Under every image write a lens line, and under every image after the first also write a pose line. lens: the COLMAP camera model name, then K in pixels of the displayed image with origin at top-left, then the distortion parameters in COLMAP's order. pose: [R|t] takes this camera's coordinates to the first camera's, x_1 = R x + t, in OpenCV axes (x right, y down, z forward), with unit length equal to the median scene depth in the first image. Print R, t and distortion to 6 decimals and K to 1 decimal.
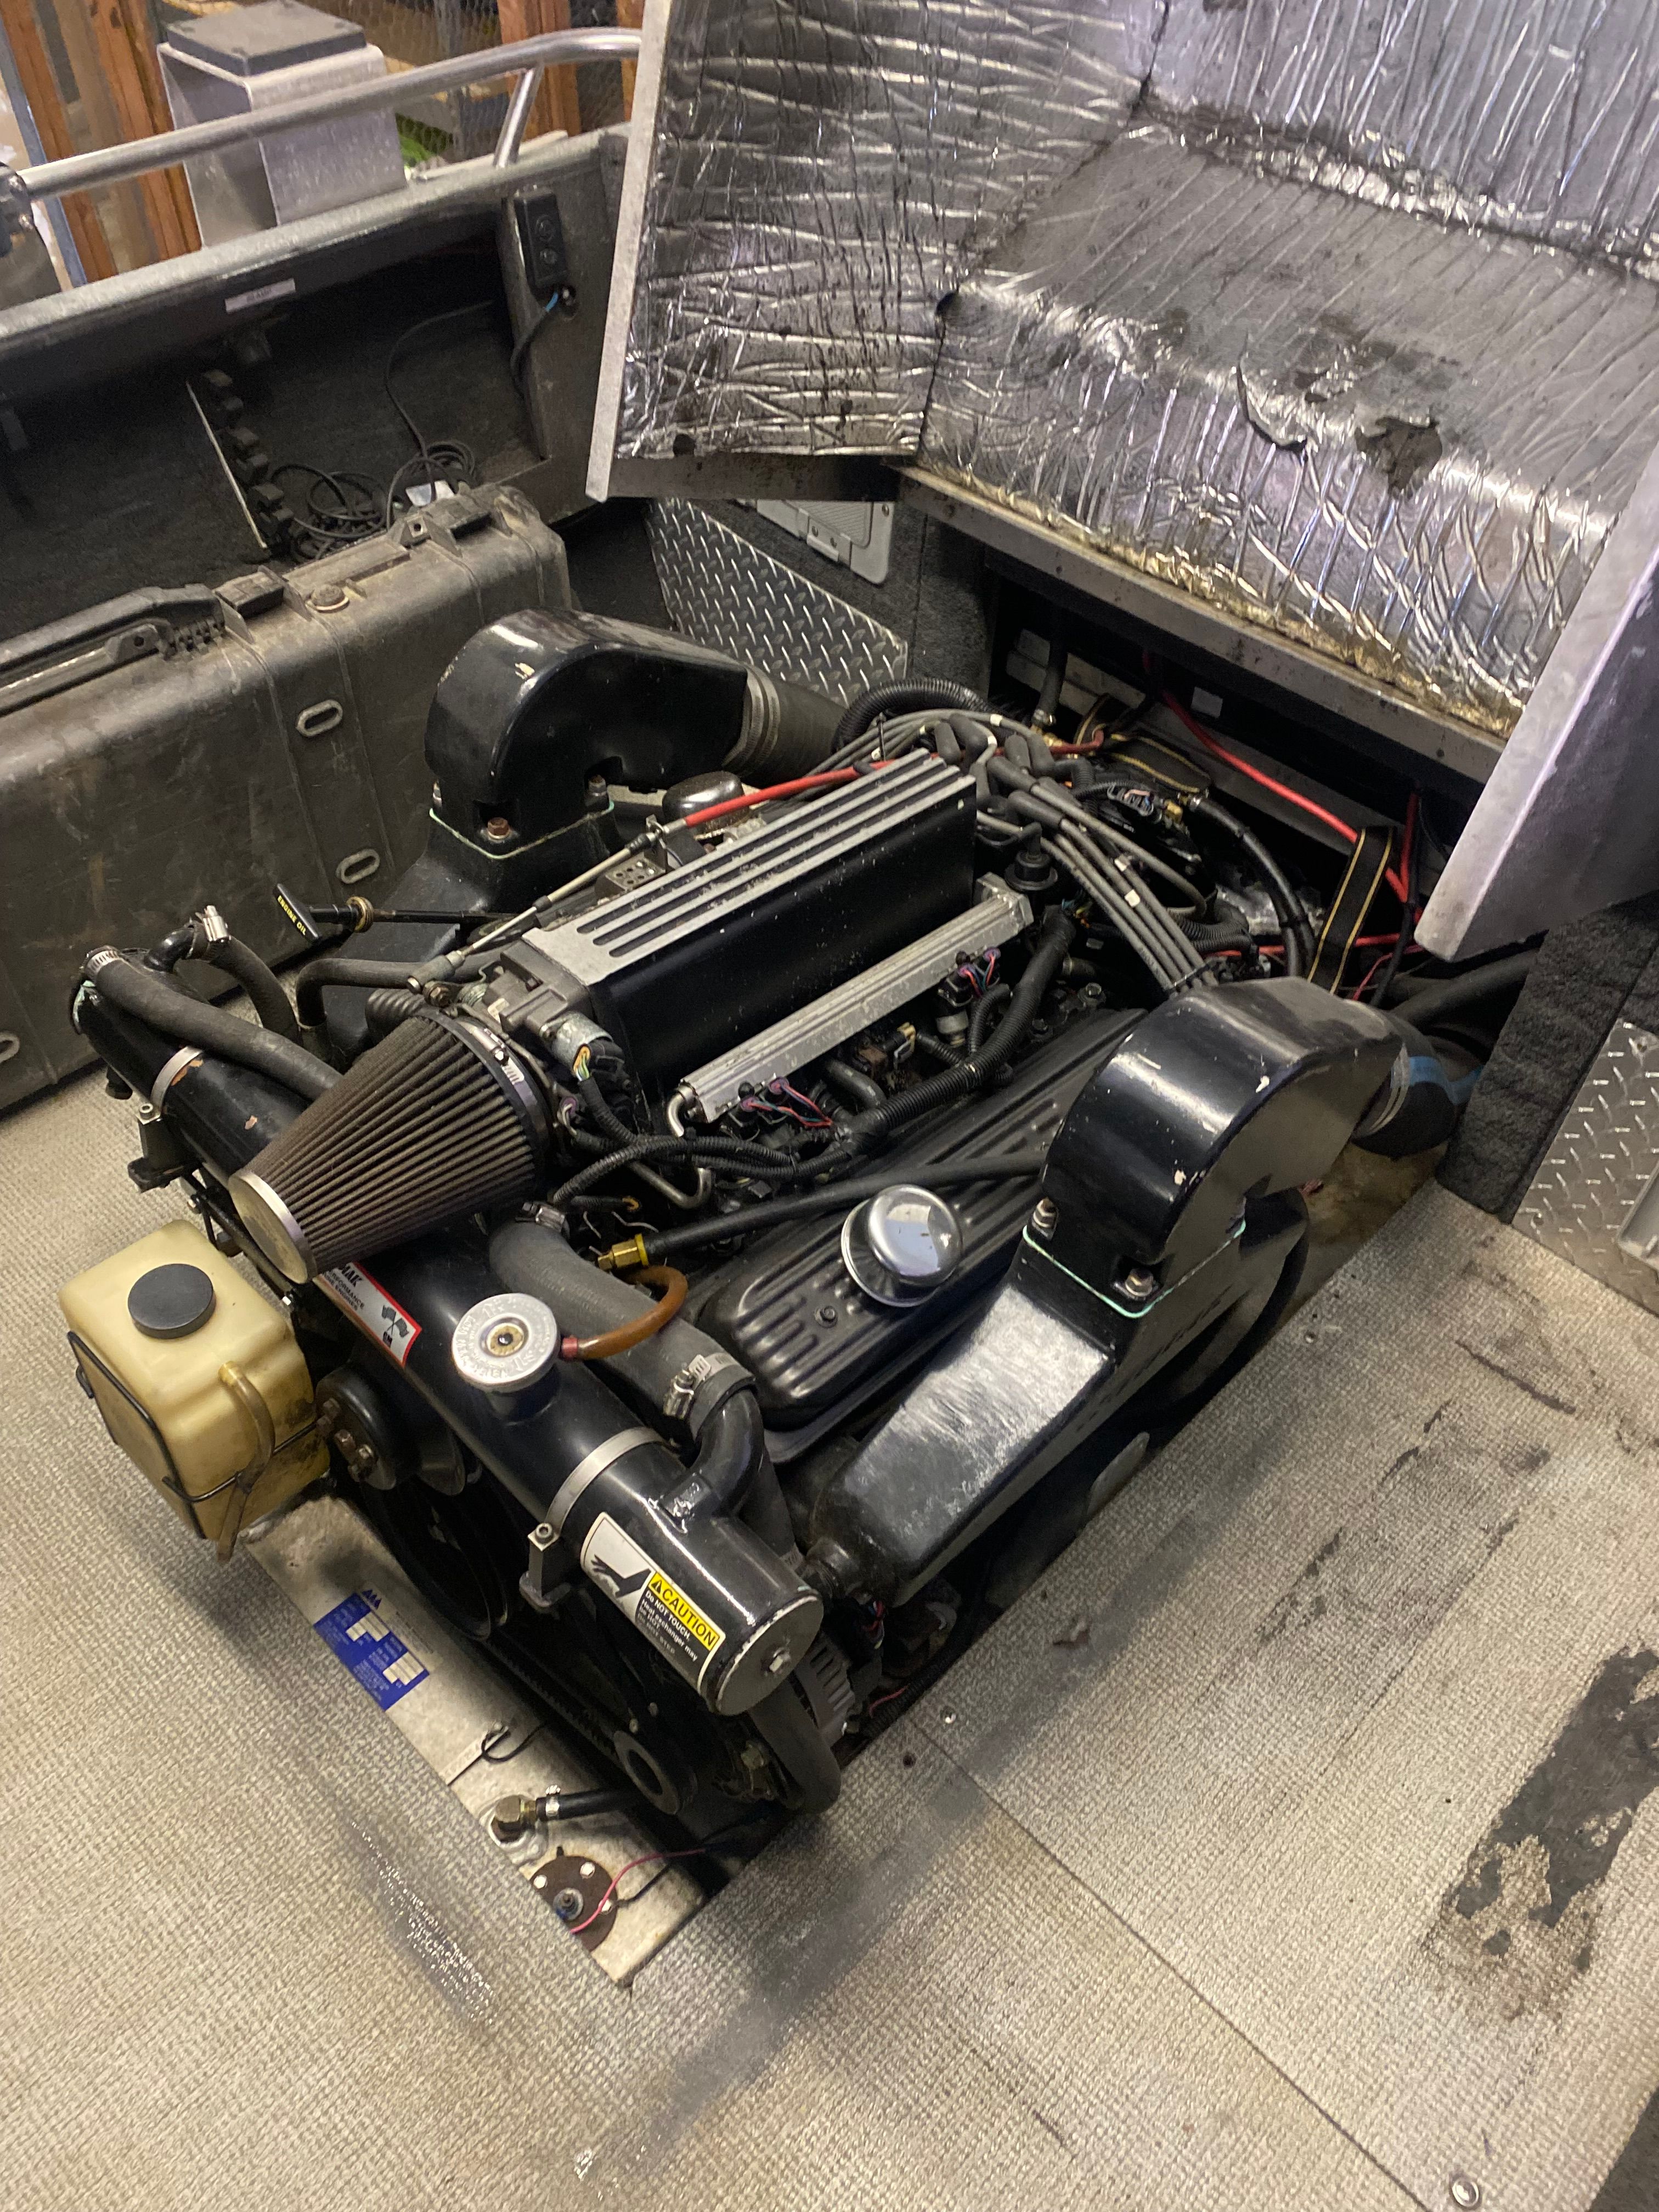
lens RADIAL K [[1692.7, 0, 823.8], [0, 1692.7, 1106.0], [0, 0, 1]] dist [0.013897, -0.000508]
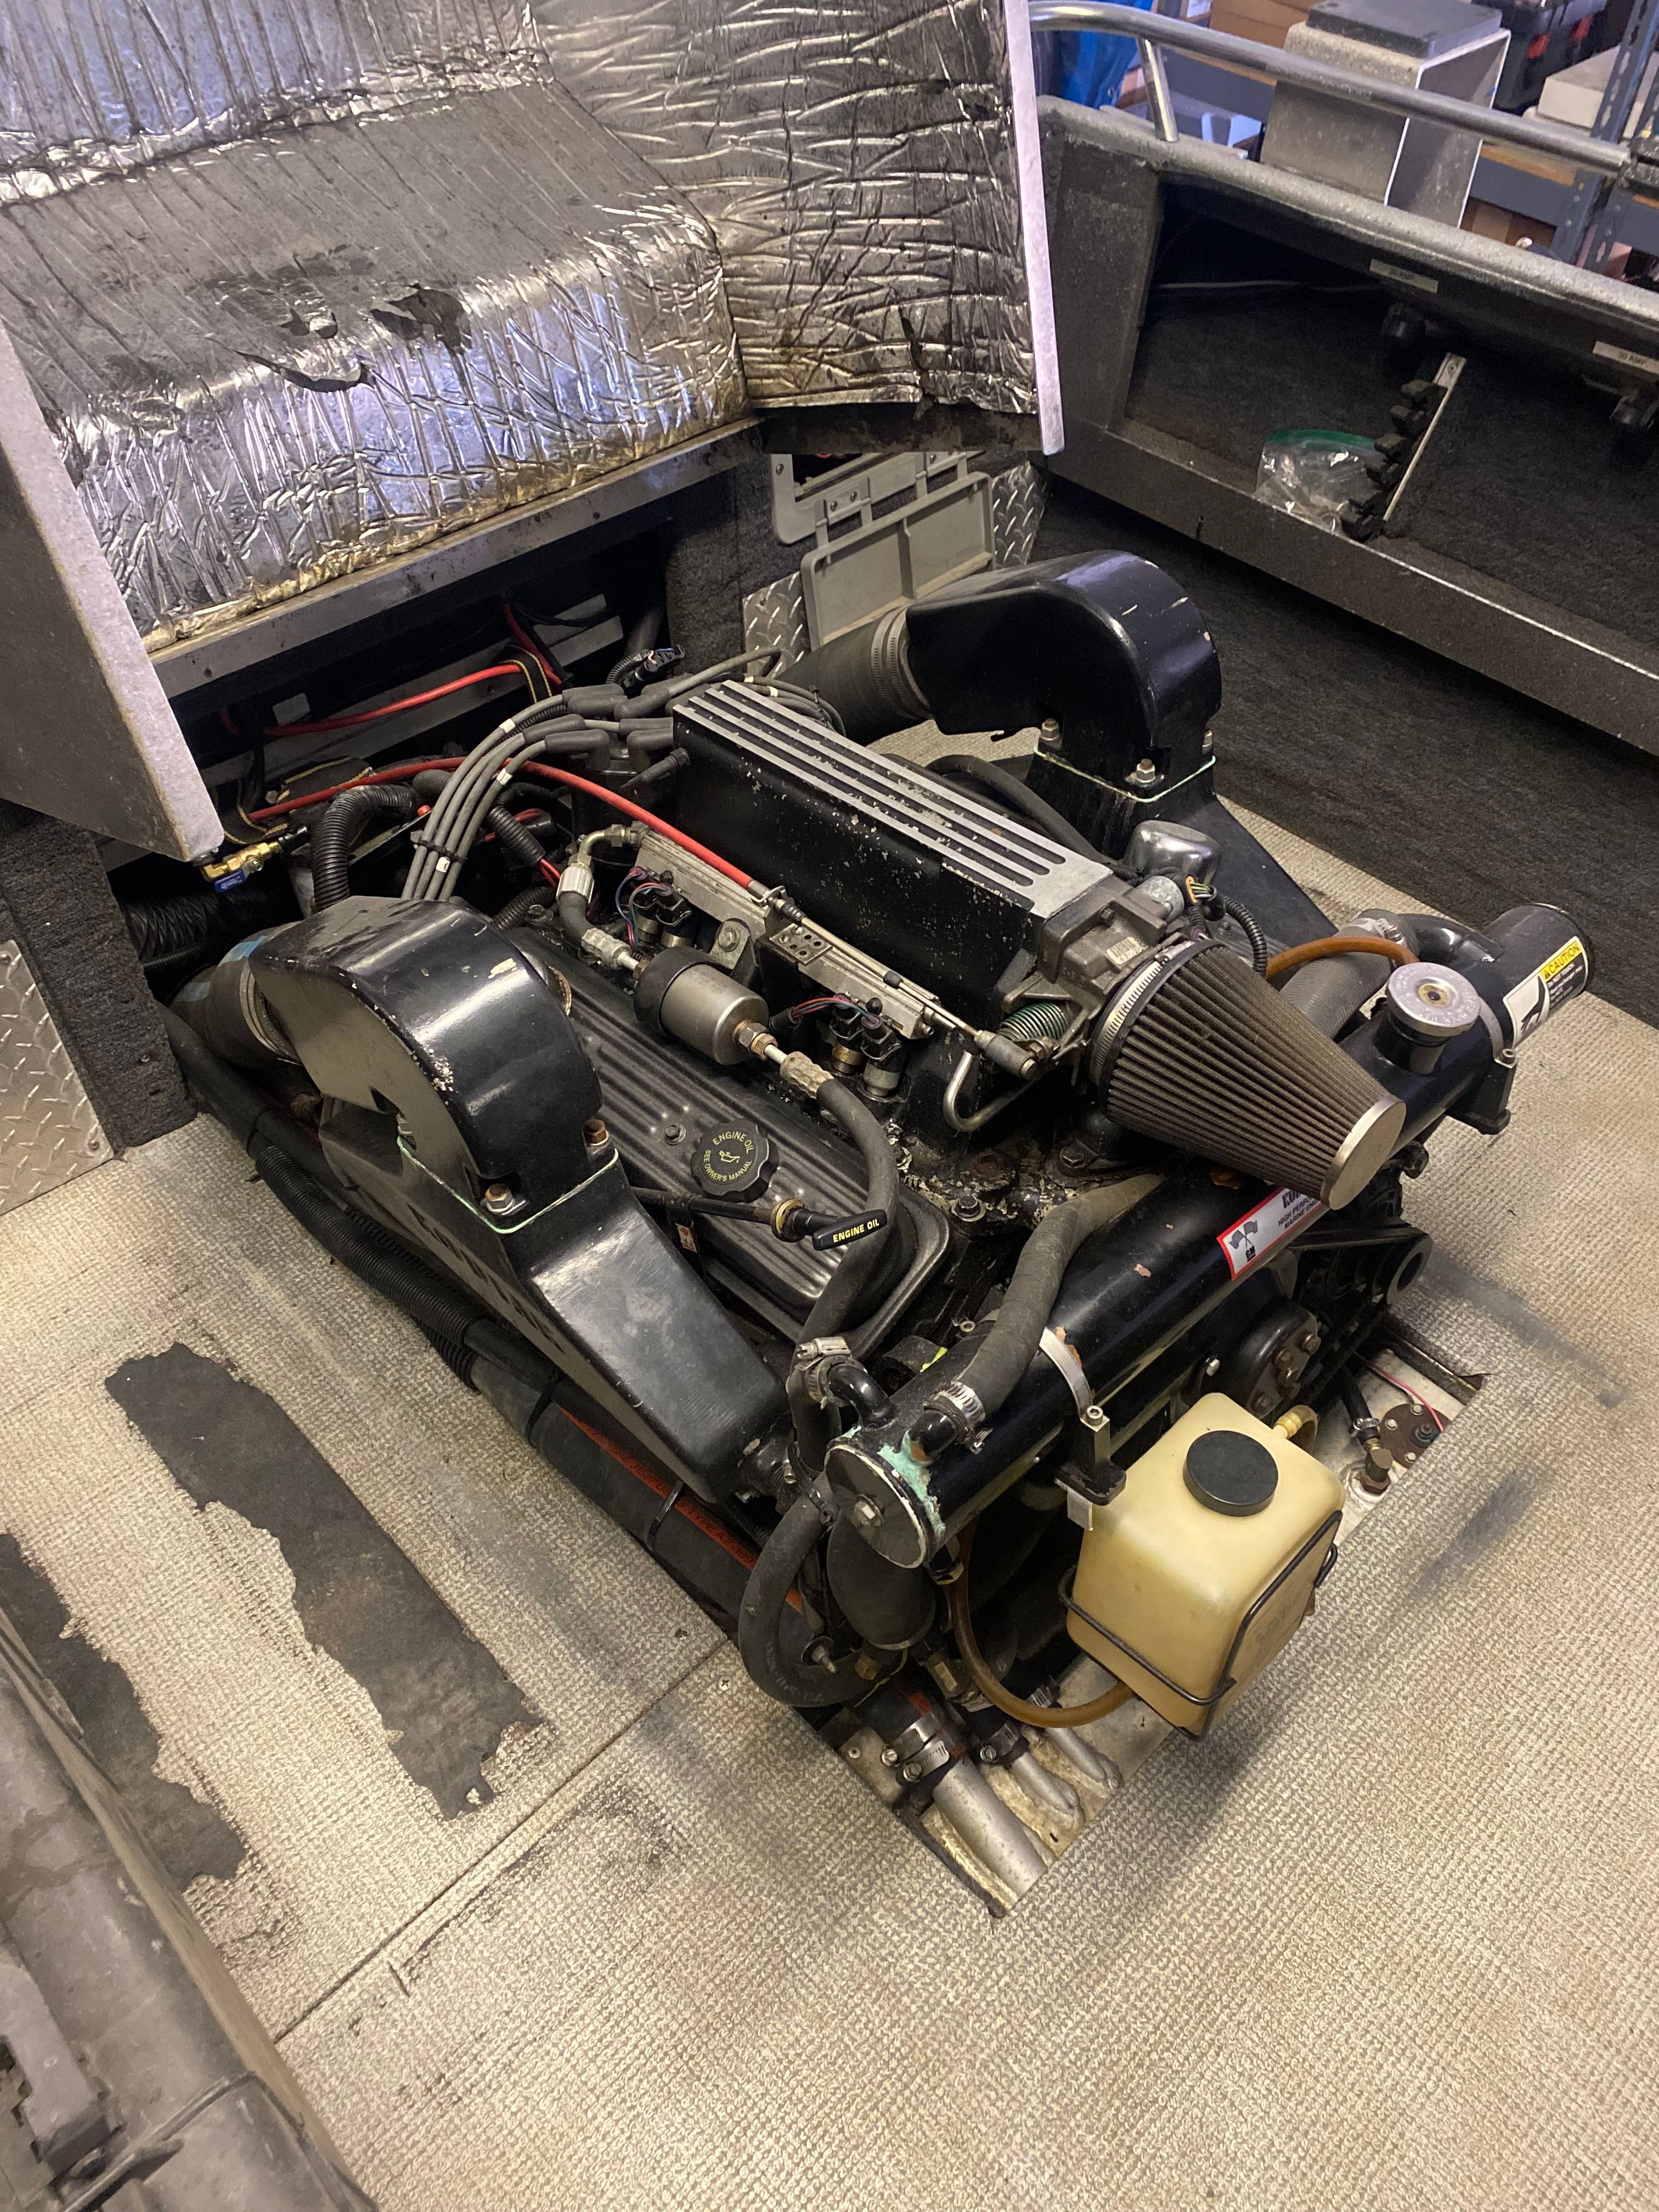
lens RADIAL K [[1692.7, 0, 823.8], [0, 1692.7, 1106.0], [0, 0, 1]] dist [0.013897, -0.000508]
pose [[0.011909, -0.730213, 0.683115, -0.753179], [0.720793, 0.479768, 0.500281, -0.509126], [-0.693048, 0.486427, 0.532046, 0.510182]]
